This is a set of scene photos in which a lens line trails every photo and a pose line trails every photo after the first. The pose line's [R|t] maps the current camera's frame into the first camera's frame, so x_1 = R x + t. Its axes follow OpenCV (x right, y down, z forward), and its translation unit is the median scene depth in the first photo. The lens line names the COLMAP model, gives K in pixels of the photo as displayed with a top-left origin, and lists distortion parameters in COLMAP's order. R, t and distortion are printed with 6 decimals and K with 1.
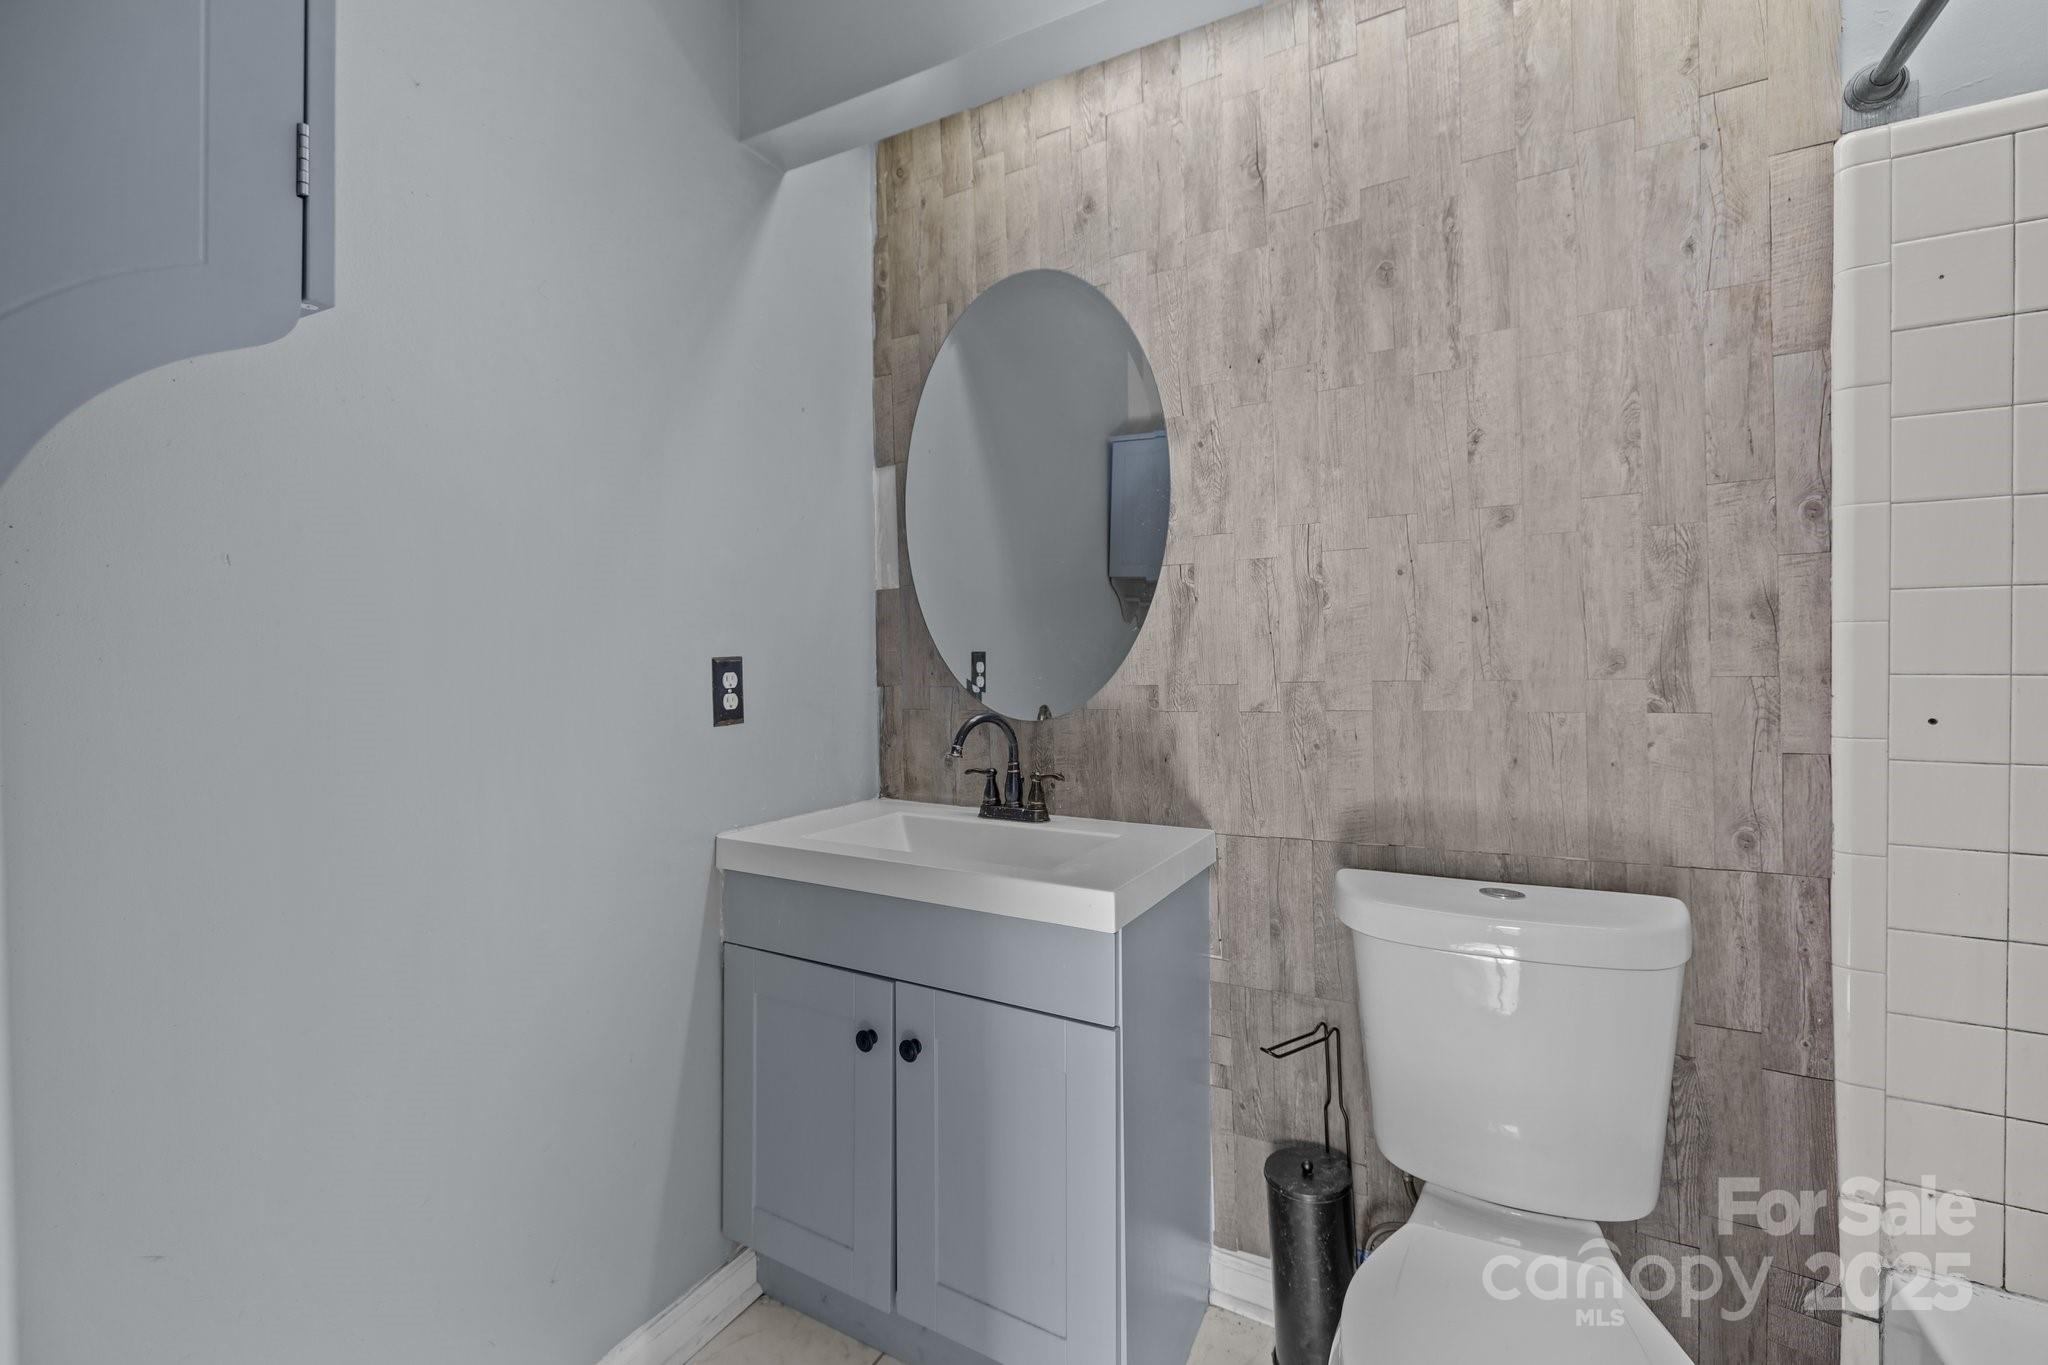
lens RADIAL K [[873.0, 0, 1004.2], [0, 873.0, 663.9], [0, 0, 1]] dist [-0.003825, 0.000968]
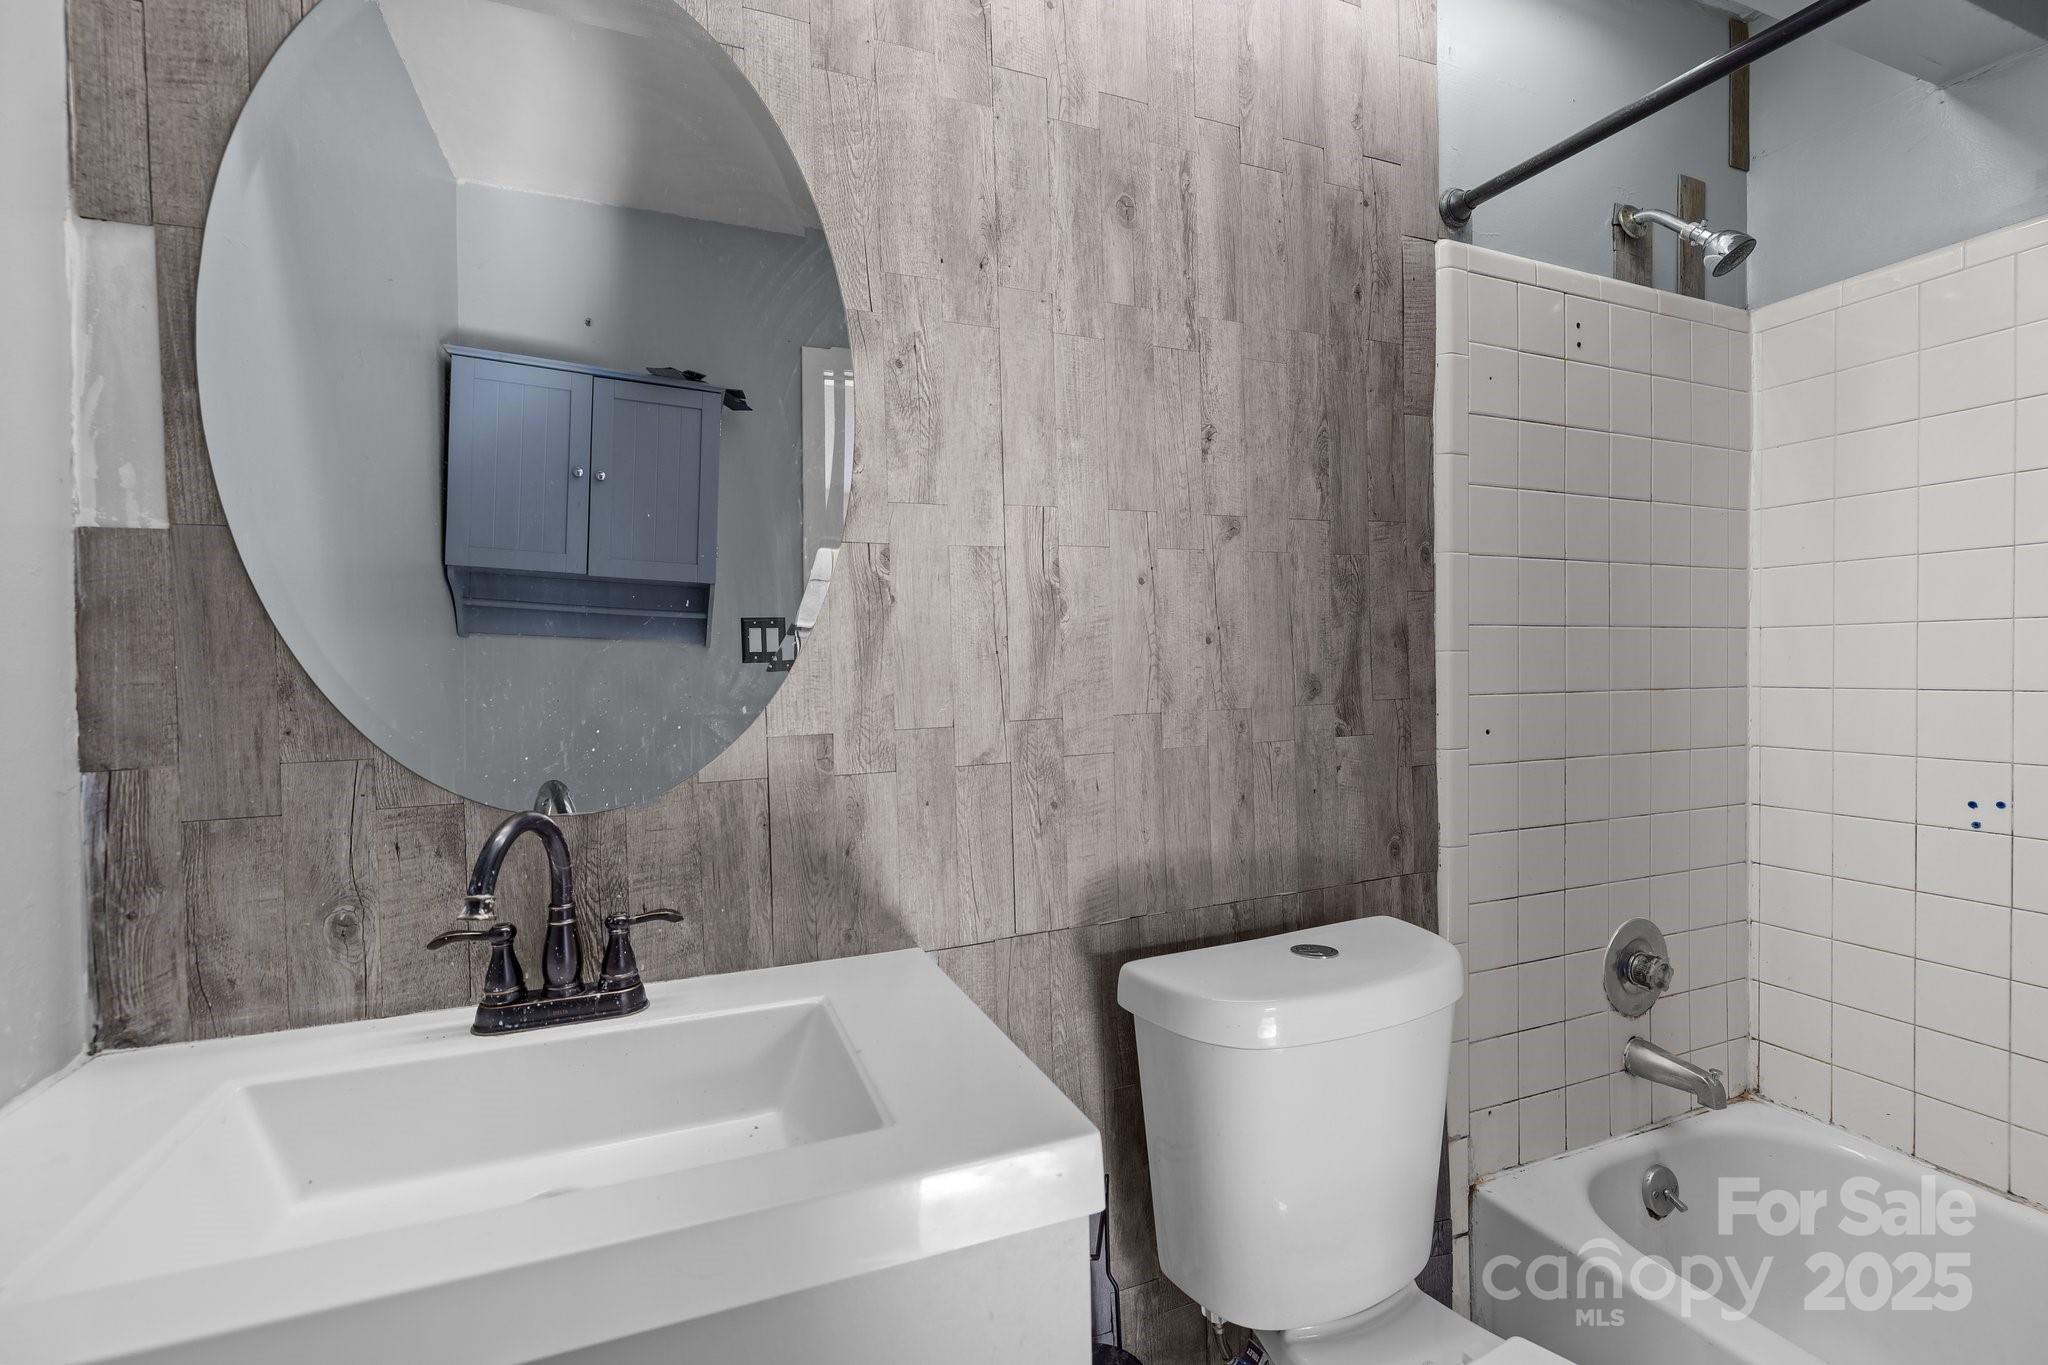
lens RADIAL K [[873.0, 0, 1015.5], [0, 873.0, 681.4], [0, 0, 1]] dist [-0.003825, 0.000968]
pose [[0.622393, -0.005355, 0.782686, -0.244689], [0.016606, 0.999842, -0.006365, -0.007222], [-0.782529, 0.016959, 0.622384, 0.548745]]
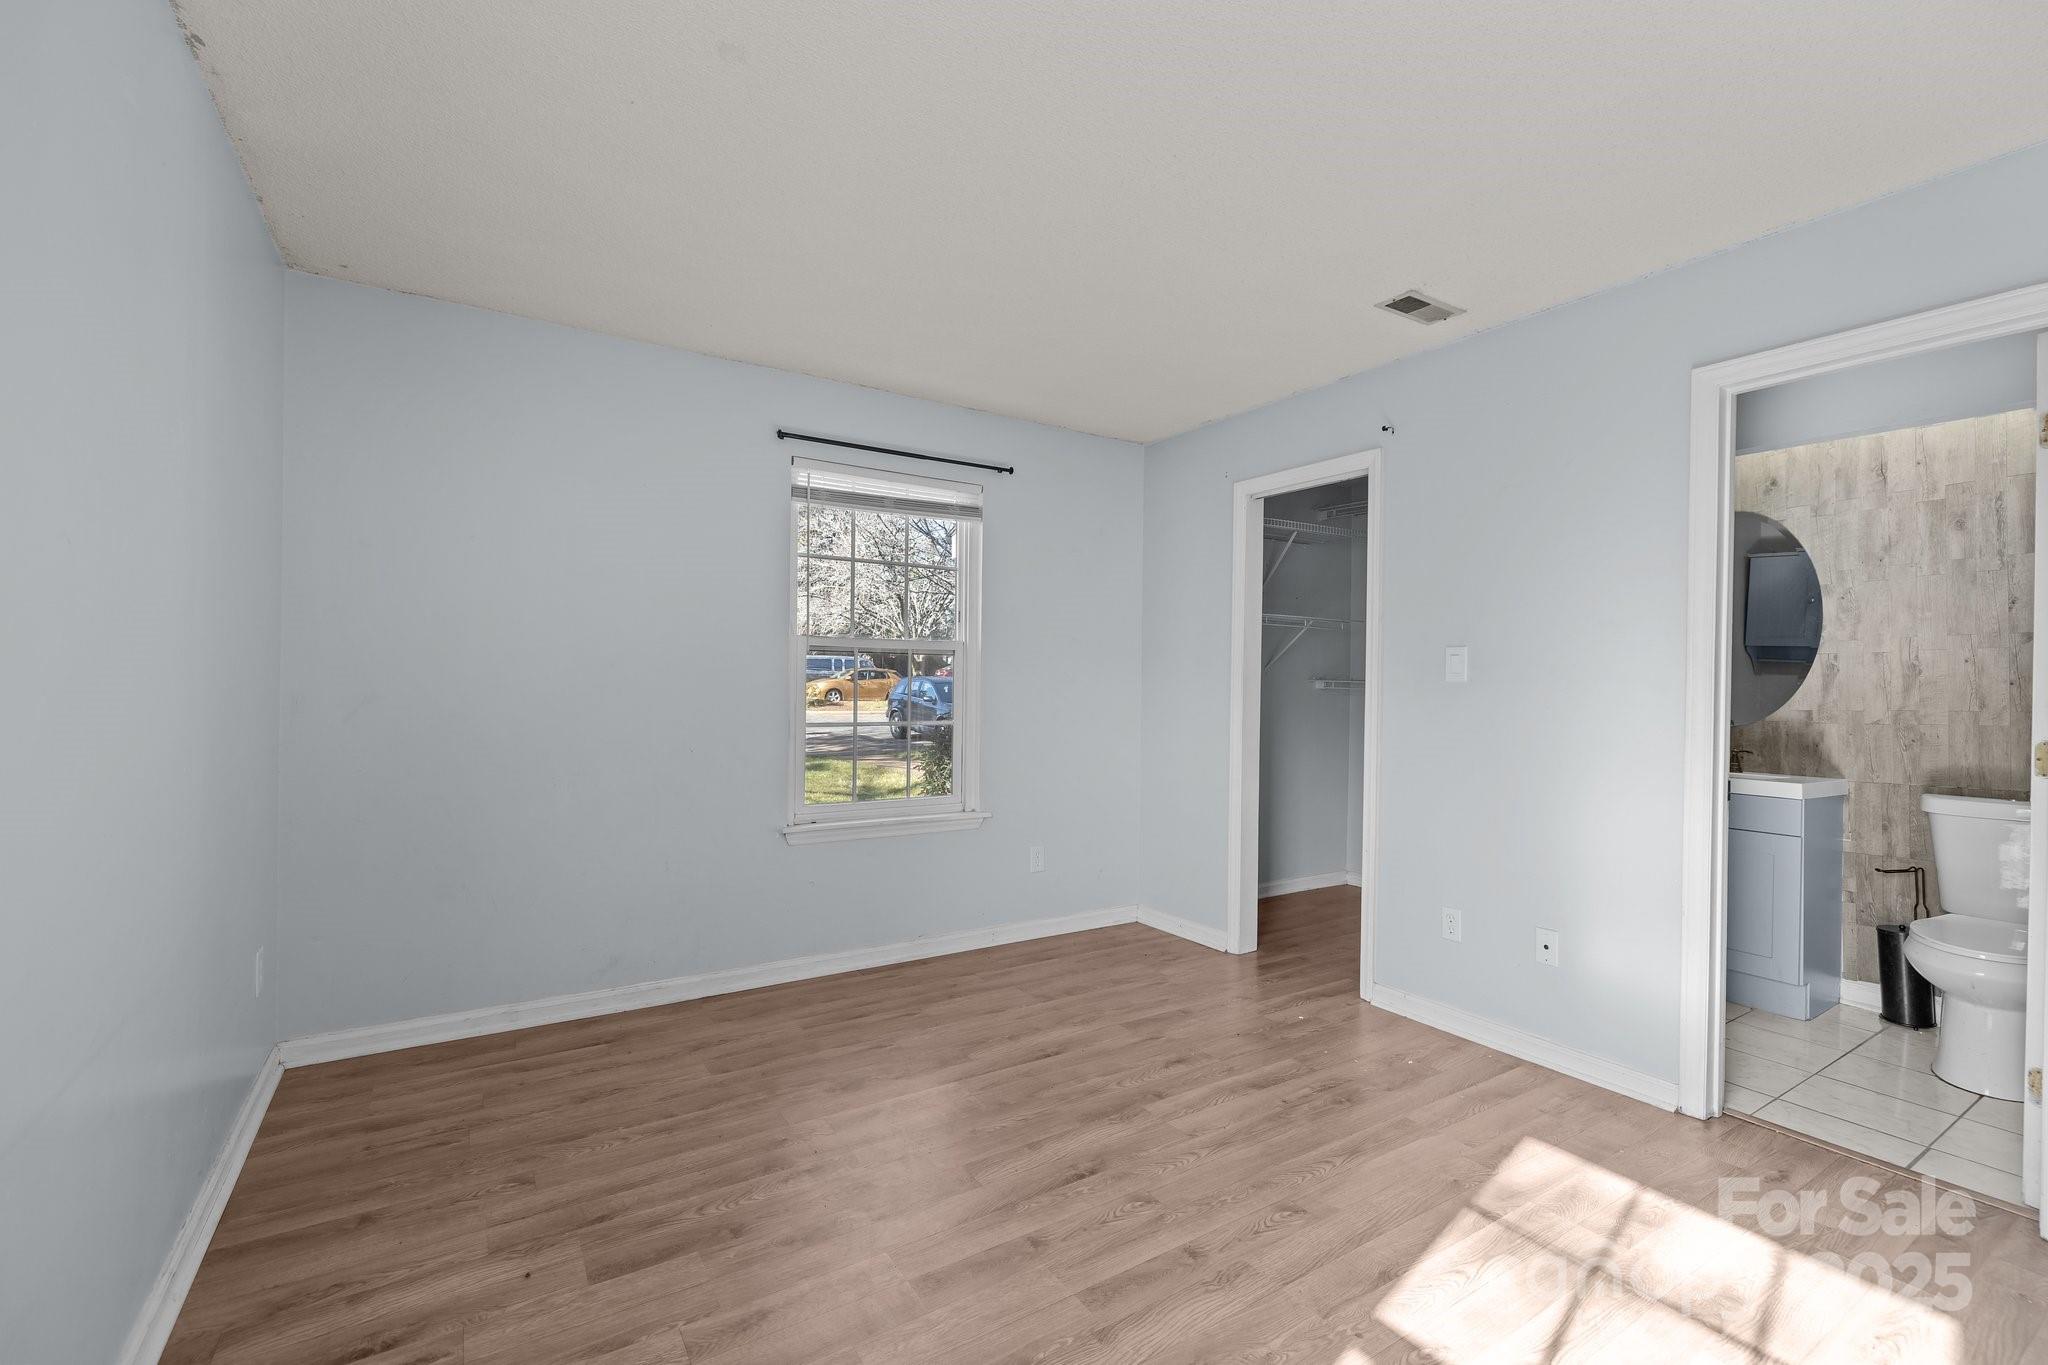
lens RADIAL K [[873.0, 0, 1010.4], [0, 873.0, 681.7], [0, 0, 1]] dist [-0.003825, 0.000968]
pose [[0.880007, 0.023469, -0.474380, -0.573650], [-0.033052, 0.999383, -0.011873, 0.047672], [0.473809, 0.026127, 0.880240, -1.906562]]
